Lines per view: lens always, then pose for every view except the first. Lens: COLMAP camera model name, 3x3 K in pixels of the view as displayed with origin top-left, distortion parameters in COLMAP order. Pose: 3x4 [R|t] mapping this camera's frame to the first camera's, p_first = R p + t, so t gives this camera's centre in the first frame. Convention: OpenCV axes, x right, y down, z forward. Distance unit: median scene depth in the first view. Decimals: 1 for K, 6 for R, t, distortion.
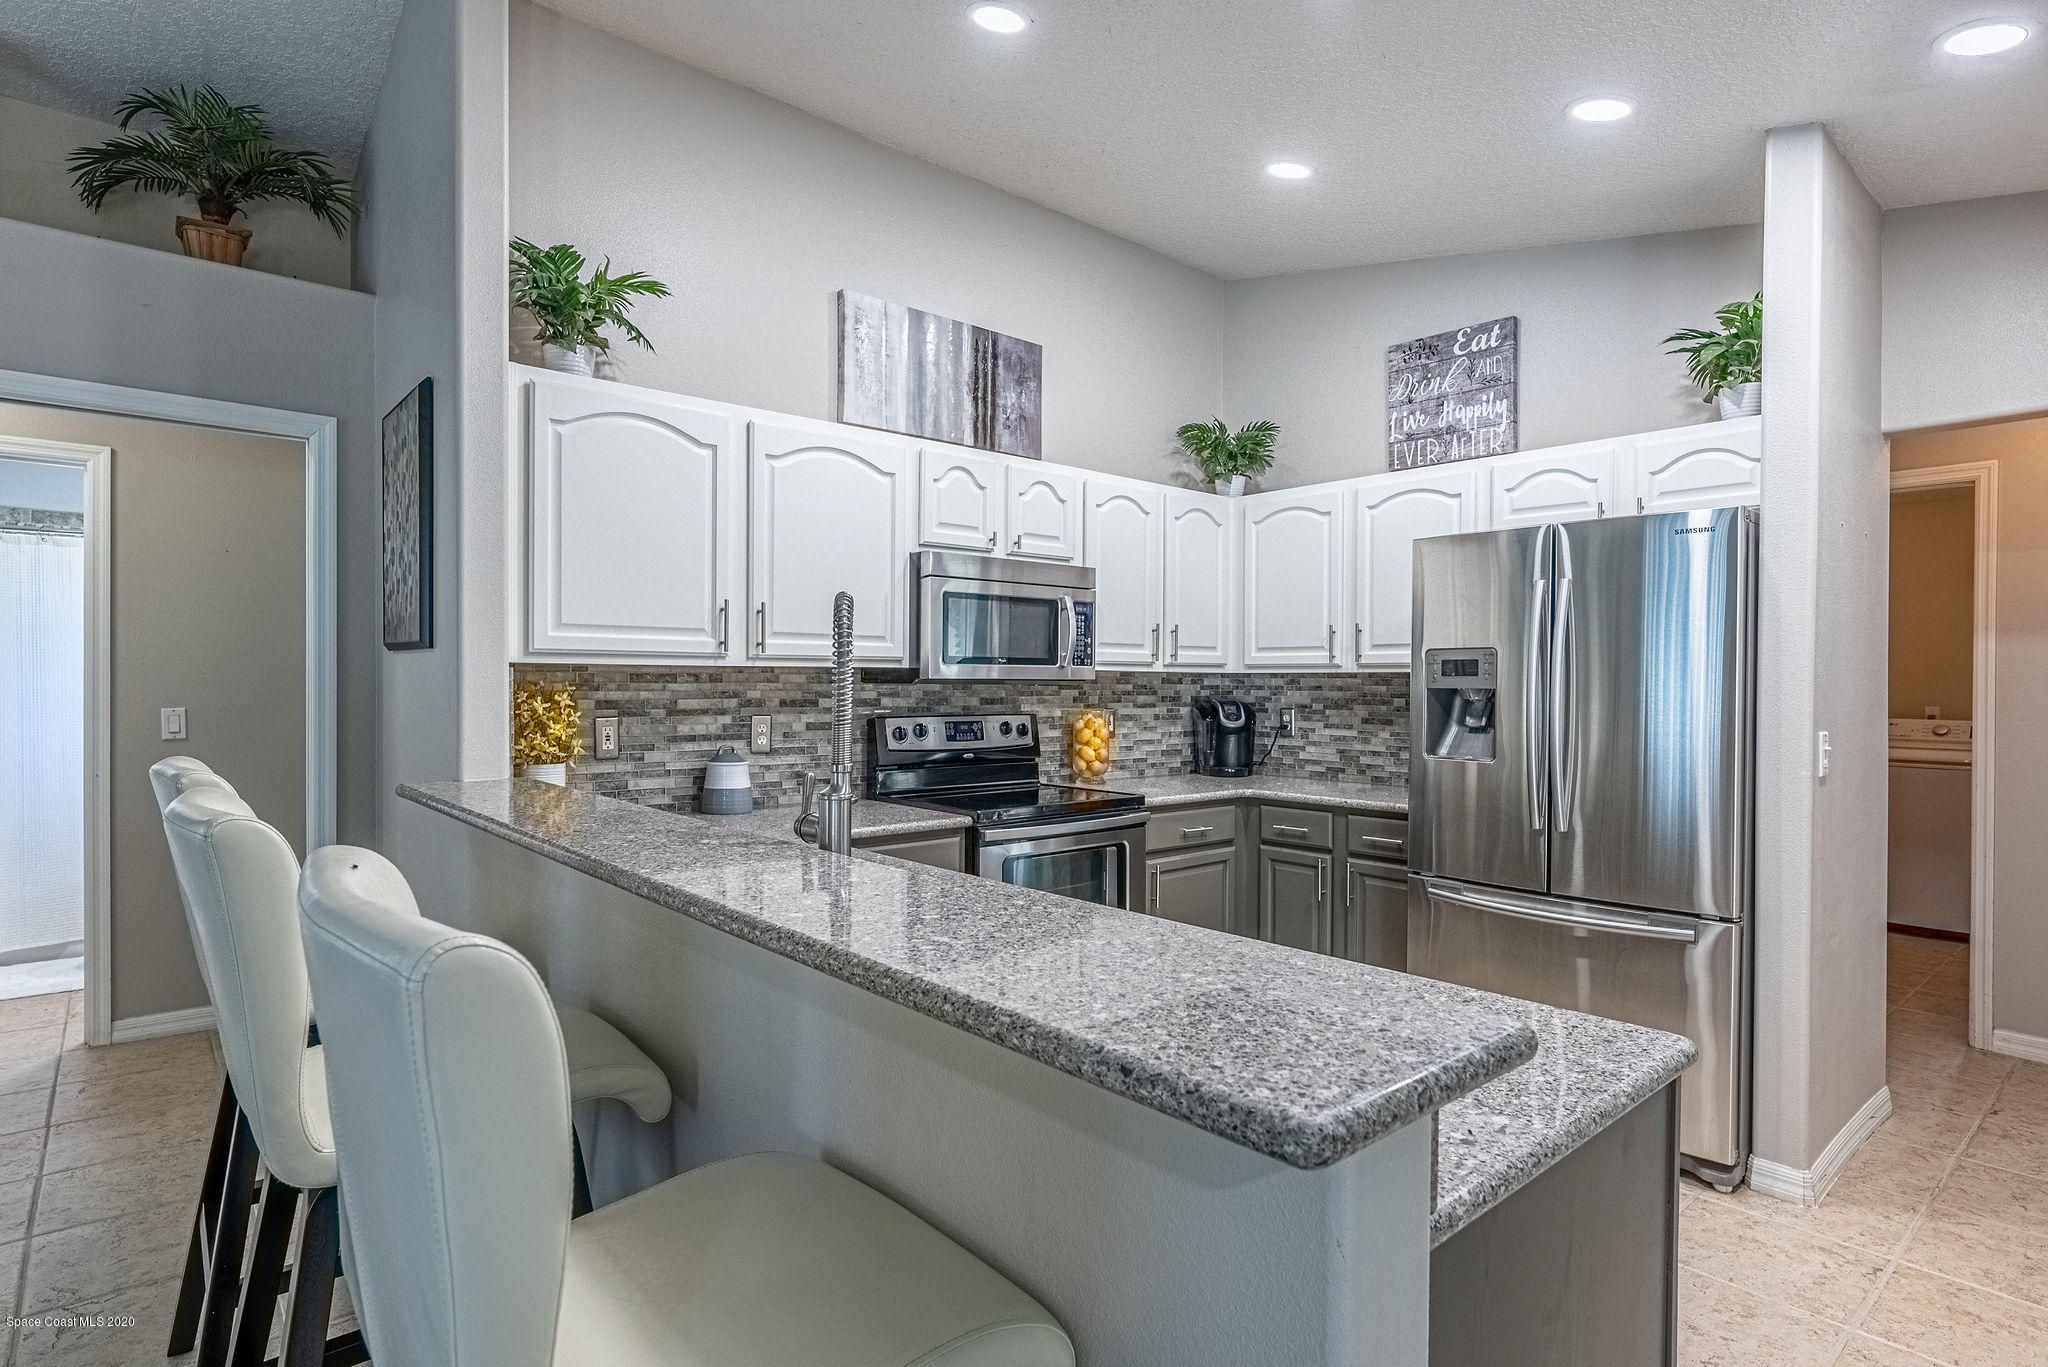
lens RADIAL K [[1050.0, 0, 1020.2], [0, 1050.0, 695.9], [0, 0, 1]] dist [0.002958, 0.000213]
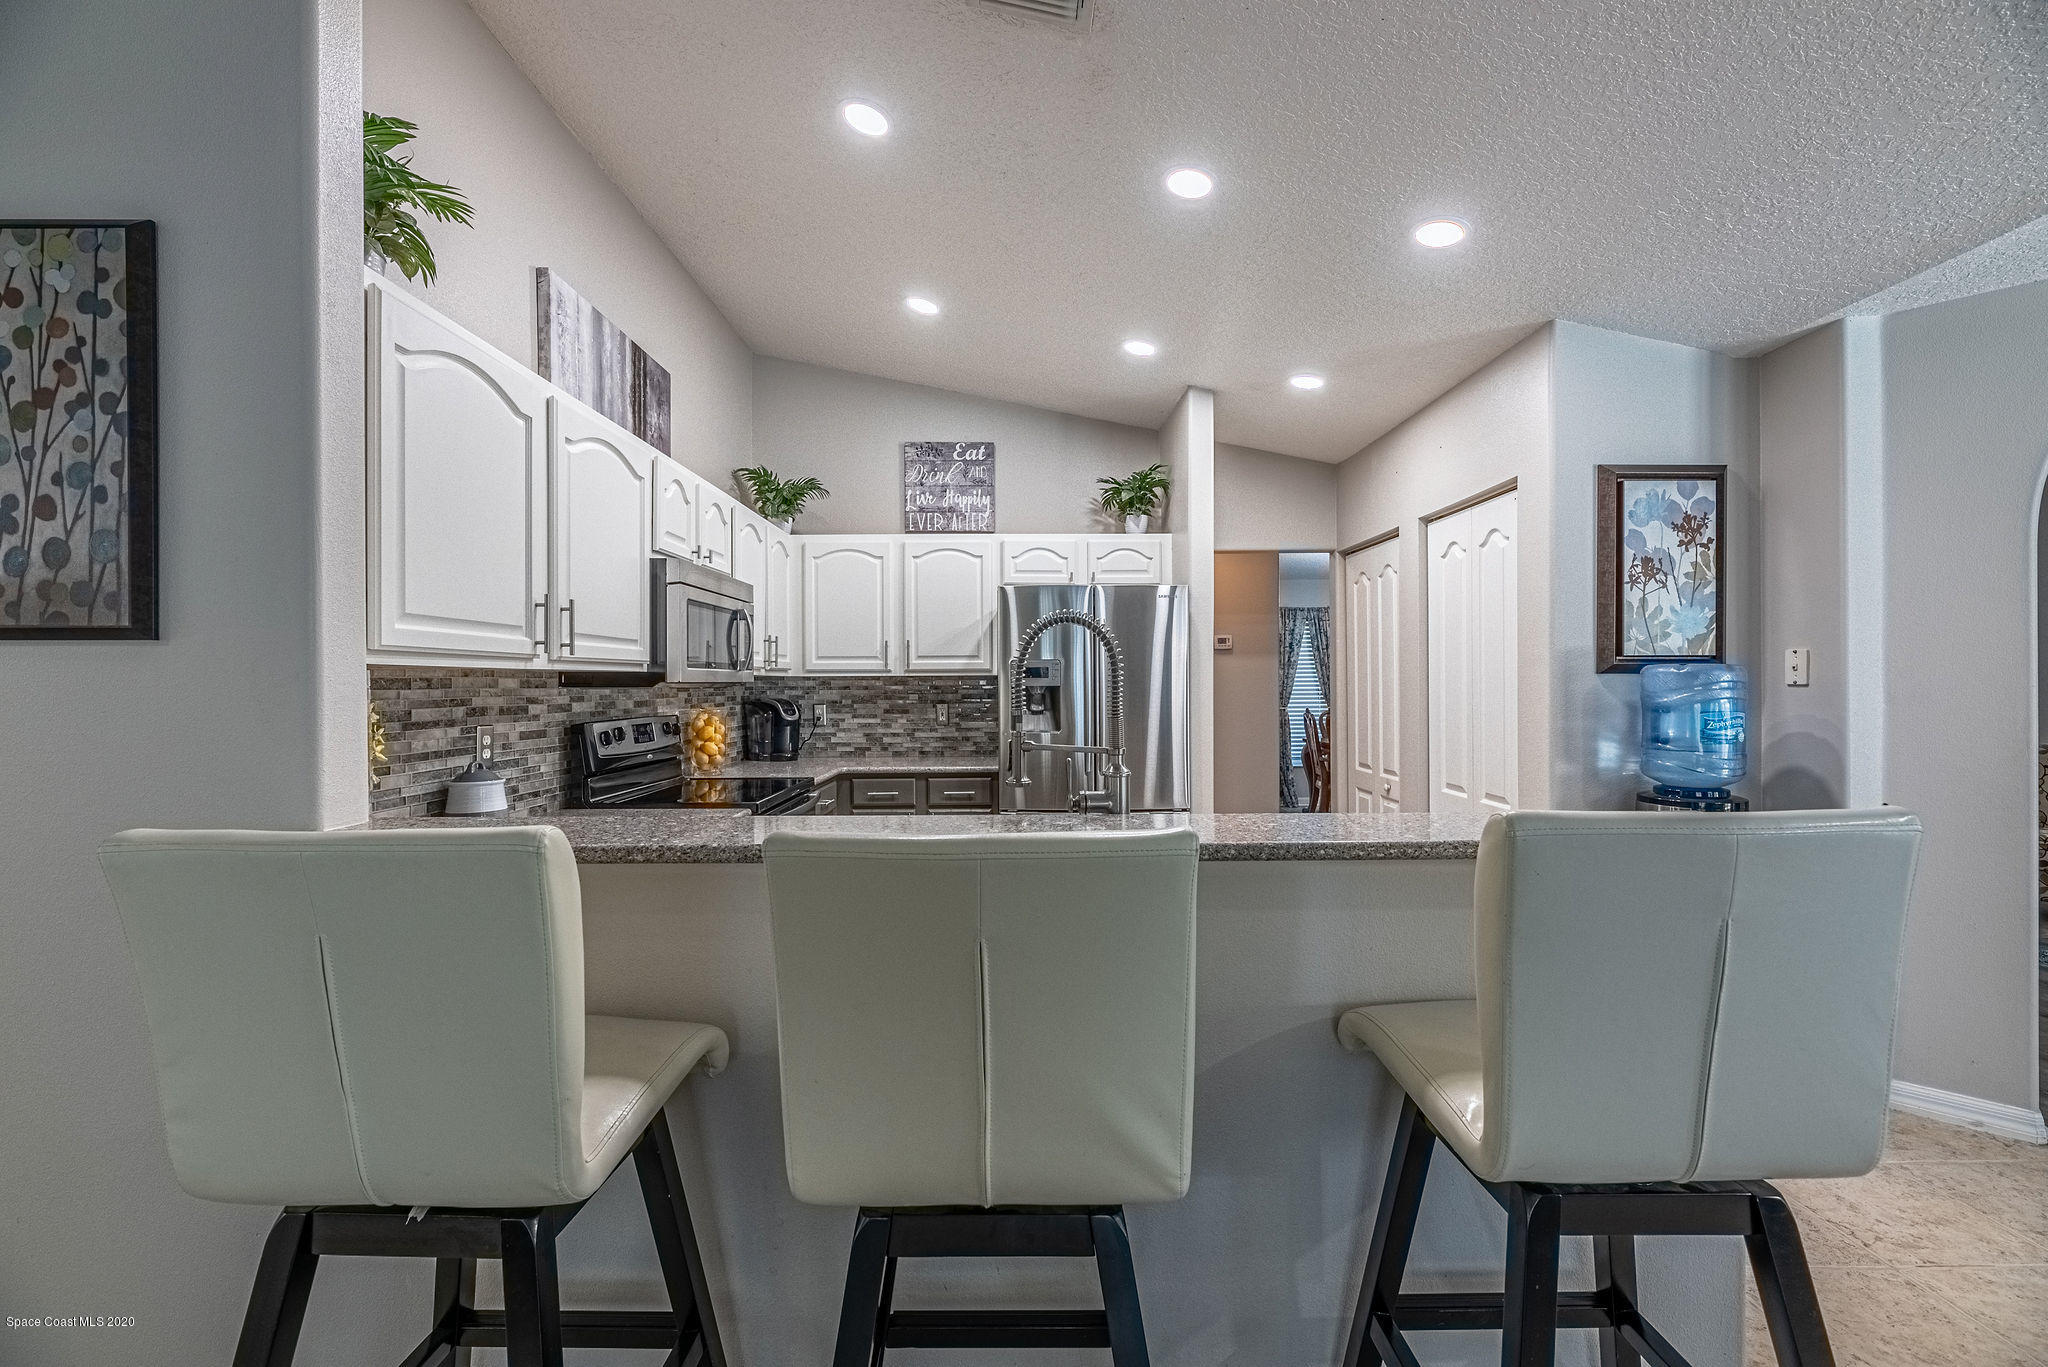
lens RADIAL K [[826.1, 0, 1023.1], [0, 826.1, 689.1], [0, 0, 1]] dist [0.001914, 0.000037]
pose [[0.656266, -0.013554, 0.754408, -0.409463], [0.018692, 0.999824, 0.001703, -0.003966], [-0.754298, 0.012984, 0.656404, 0.180431]]
